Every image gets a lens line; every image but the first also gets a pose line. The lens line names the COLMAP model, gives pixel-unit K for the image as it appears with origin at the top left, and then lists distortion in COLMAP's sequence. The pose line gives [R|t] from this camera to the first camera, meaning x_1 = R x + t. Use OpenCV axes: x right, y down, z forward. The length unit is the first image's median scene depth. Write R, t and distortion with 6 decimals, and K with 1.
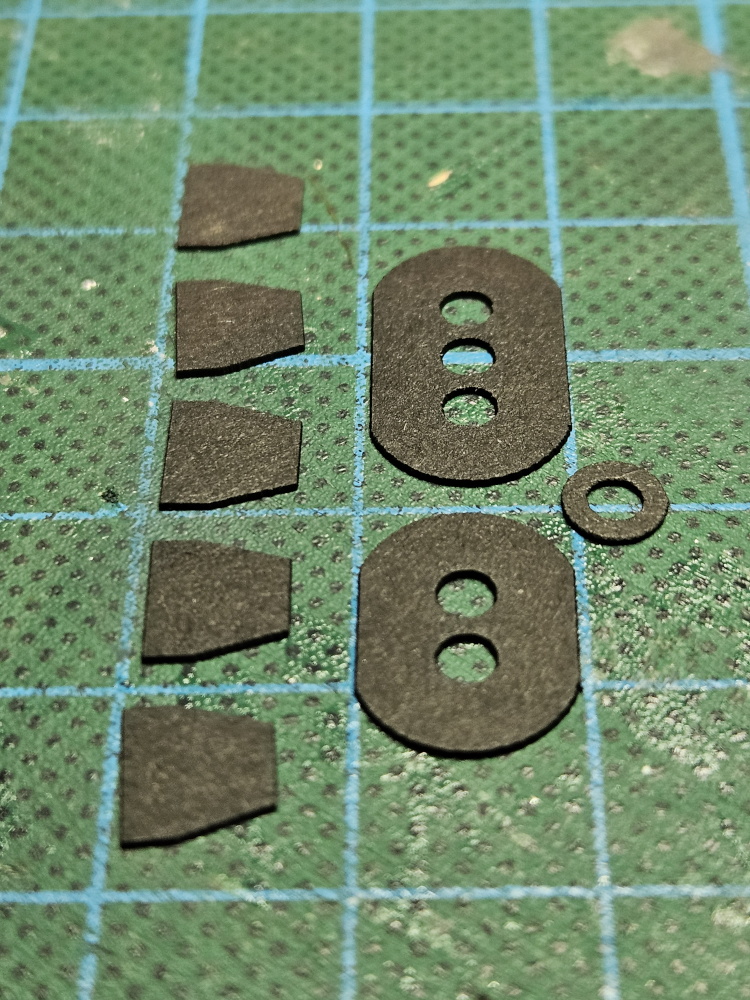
lens RADIAL K [[778.5, 0, 374.8], [0, 778.5, 495.8], [0, 0, 1]] dist [0.004712, -0.009249]
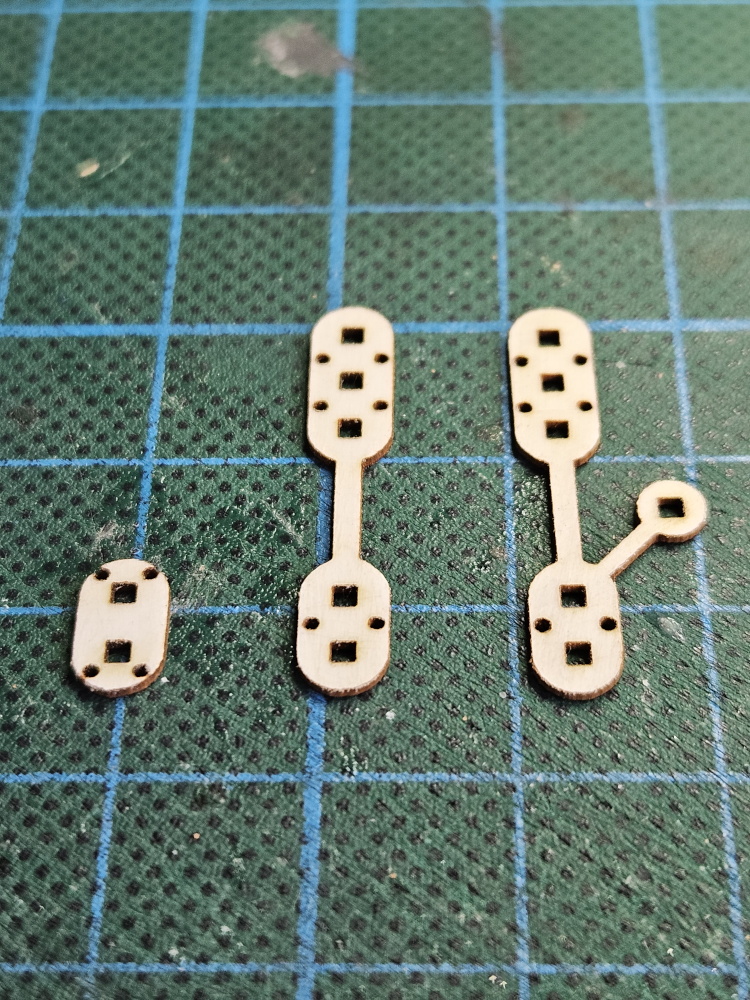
lens RADIAL K [[662.5, 0, 375.0], [0, 662.5, 504.9], [0, 0, 1]] dist [-0.007247, 0.001503]
pose [[0.999974, 0.005947, 0.004167, 0.483622], [-0.006291, 0.996103, 0.087975, -0.007114], [-0.003628, -0.087999, 0.996114, -0.004600]]
